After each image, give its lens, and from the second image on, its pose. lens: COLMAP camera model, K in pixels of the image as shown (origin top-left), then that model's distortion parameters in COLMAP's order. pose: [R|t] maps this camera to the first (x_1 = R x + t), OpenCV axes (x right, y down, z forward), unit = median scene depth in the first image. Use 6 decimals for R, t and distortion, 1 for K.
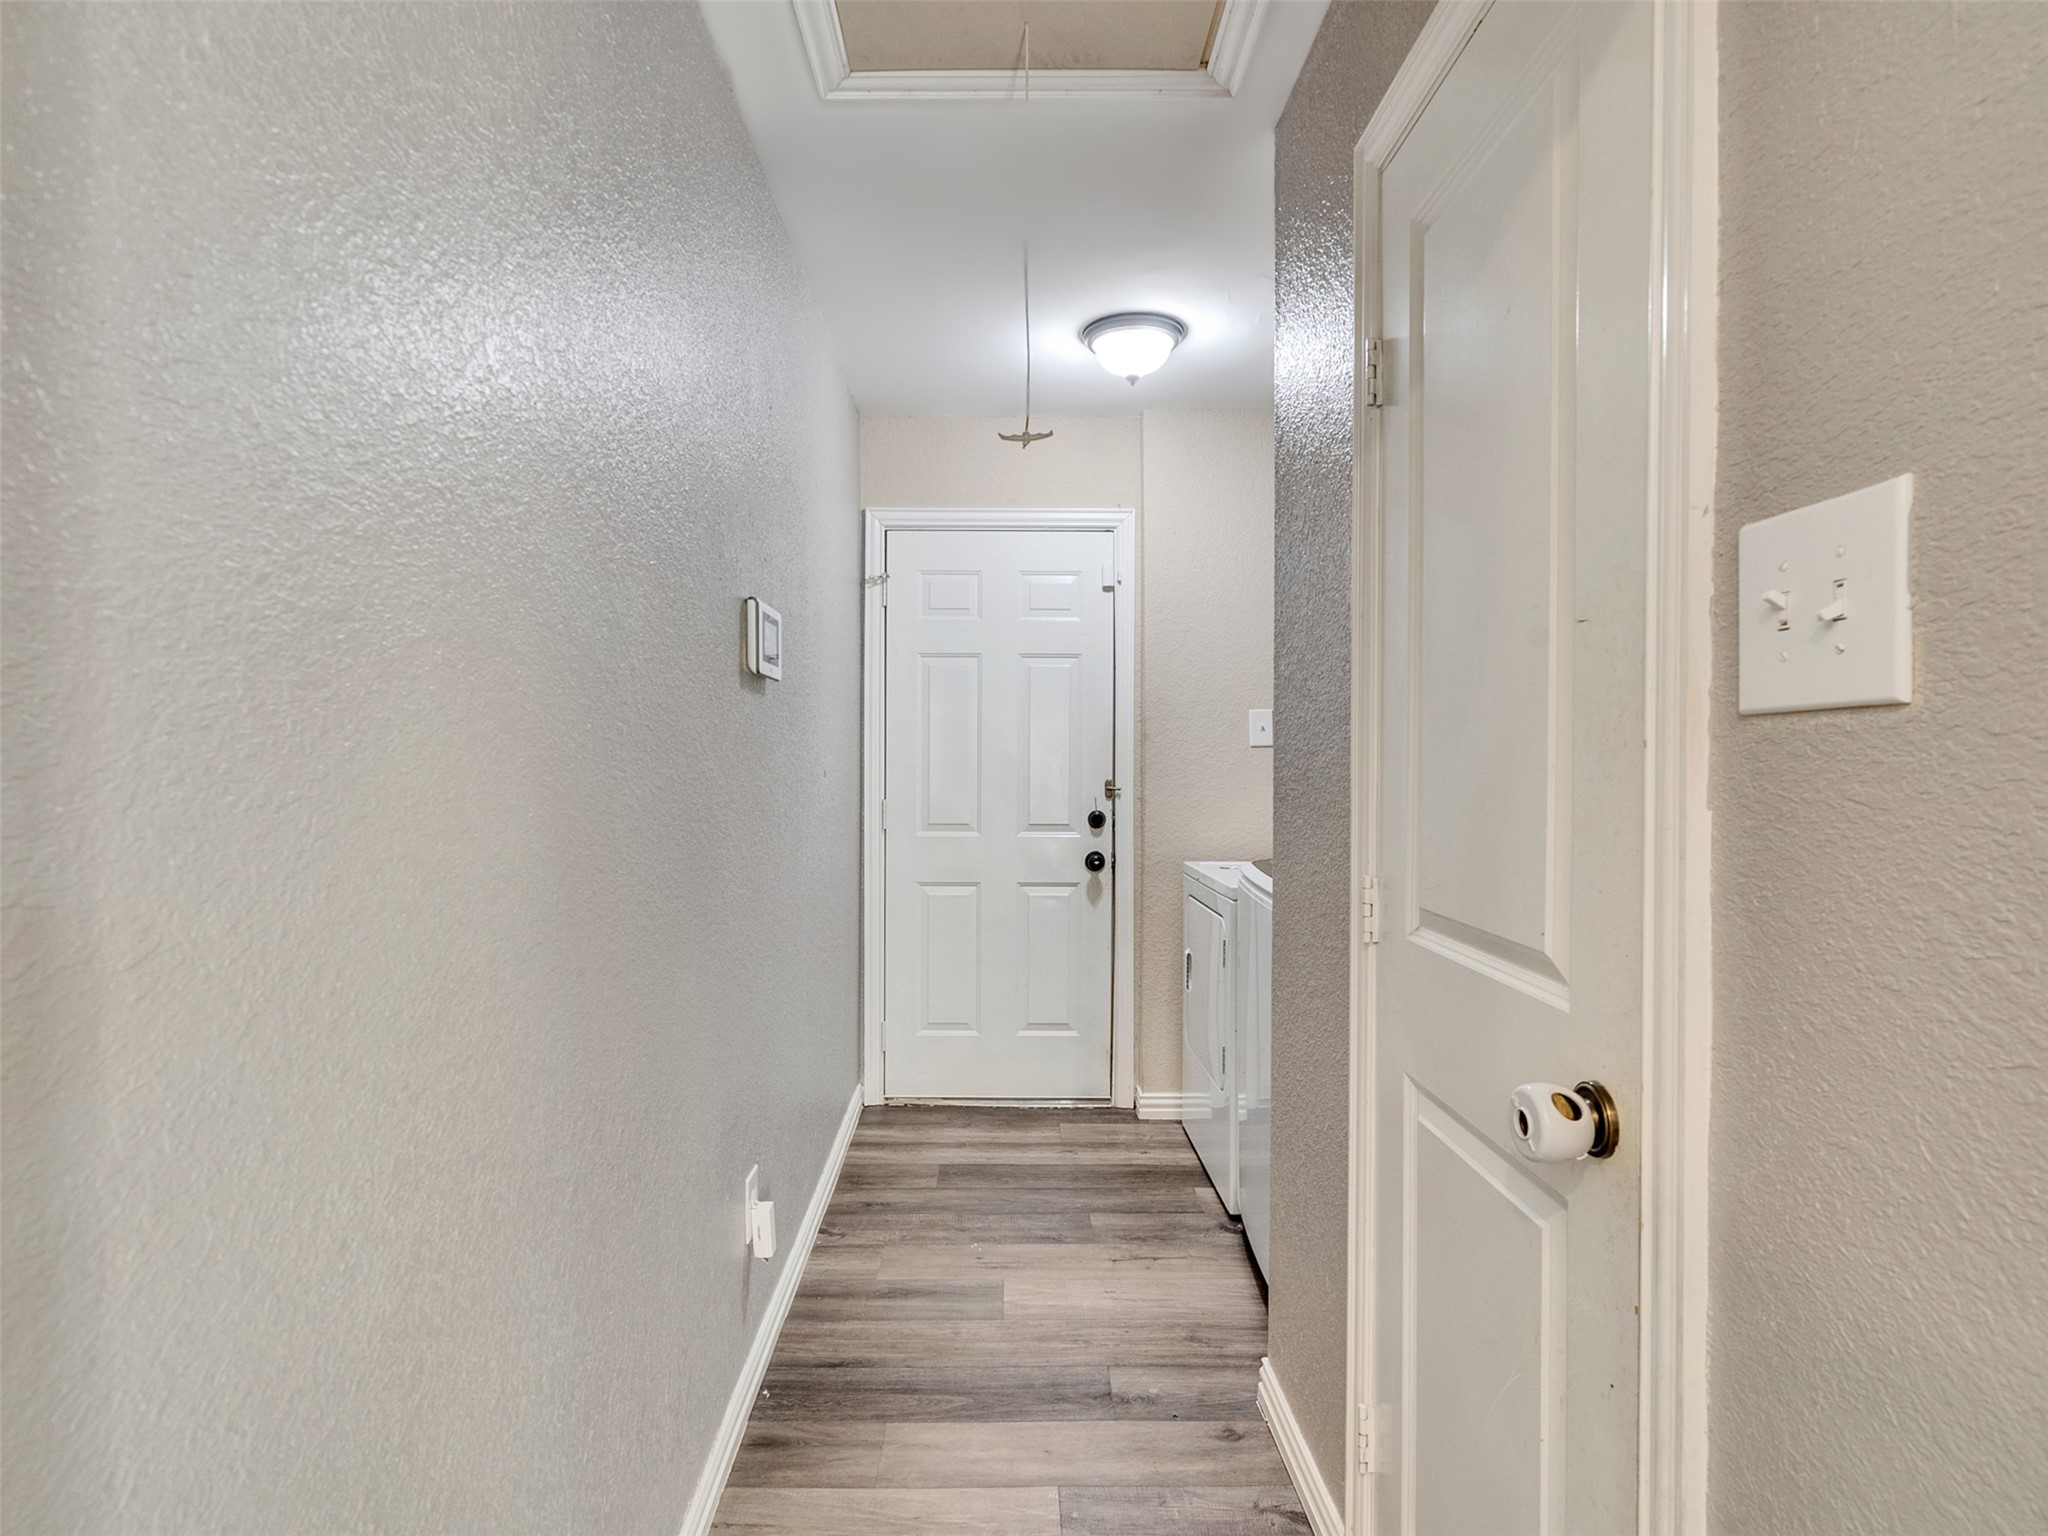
lens RADIAL K [[1073.0, 0, 1017.1], [0, 1073.0, 770.2], [0, 0, 1]] dist [0.003321, 0.002107]
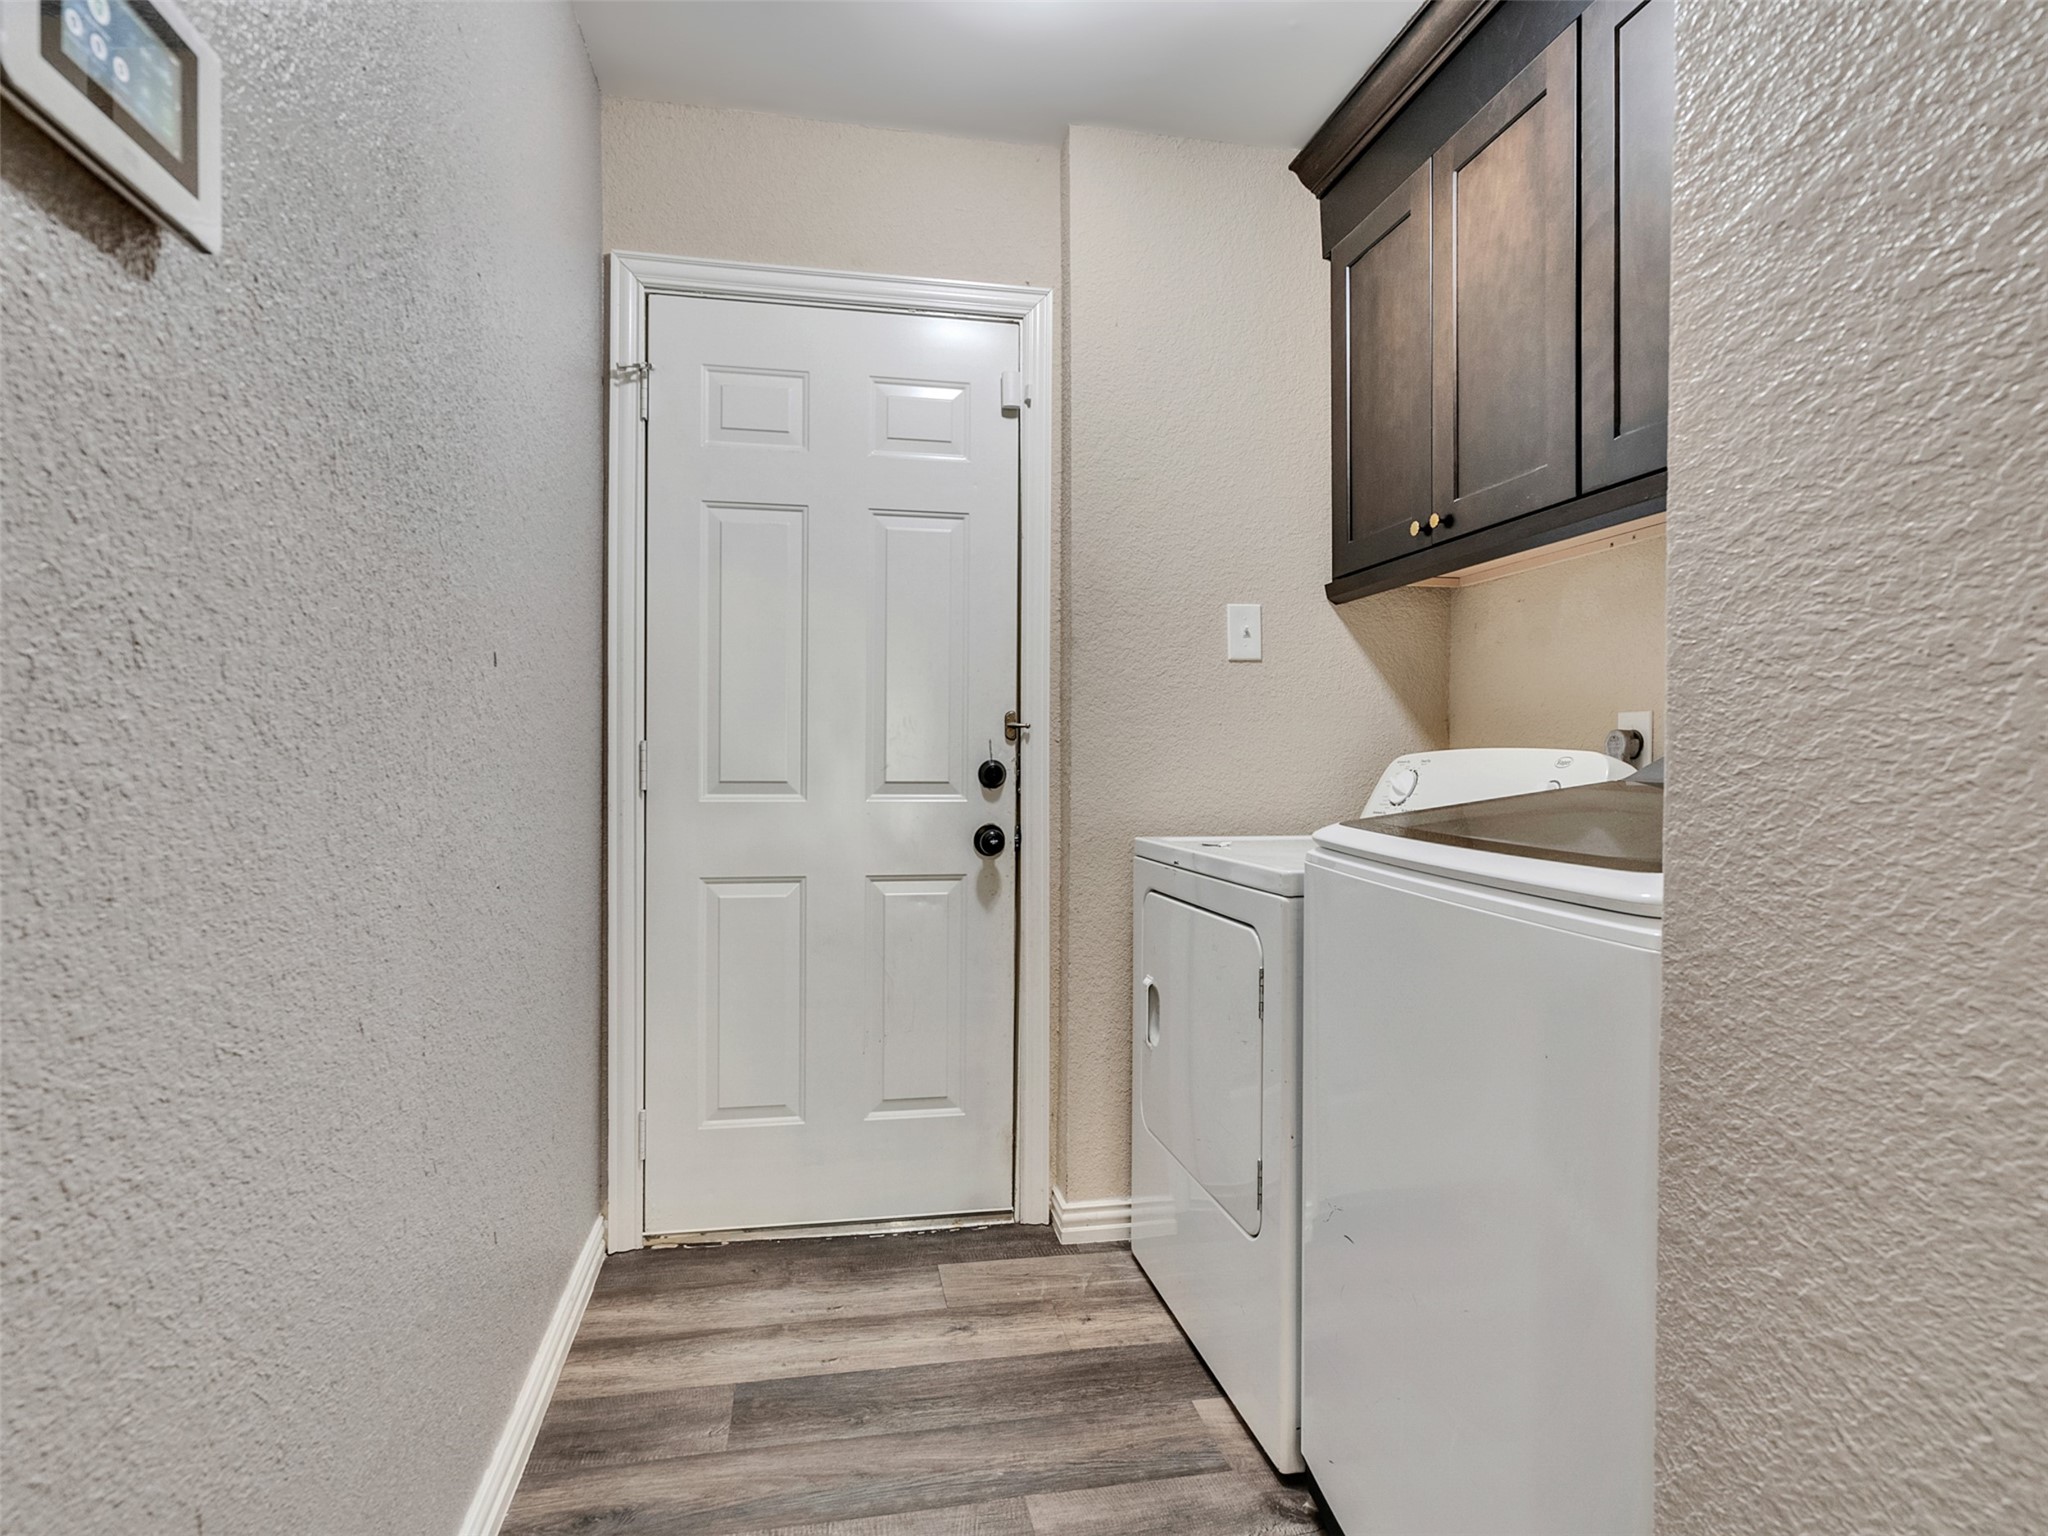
lens RADIAL K [[1073.0, 0, 1018.6], [0, 1073.0, 759.5], [0, 0, 1]] dist [0.003321, 0.002107]
pose [[0.984230, 0.001050, 0.176891, -0.023518], [-0.000363, 0.999992, -0.003914, 0.040235], [-0.176893, 0.003788, 0.984223, 0.374100]]
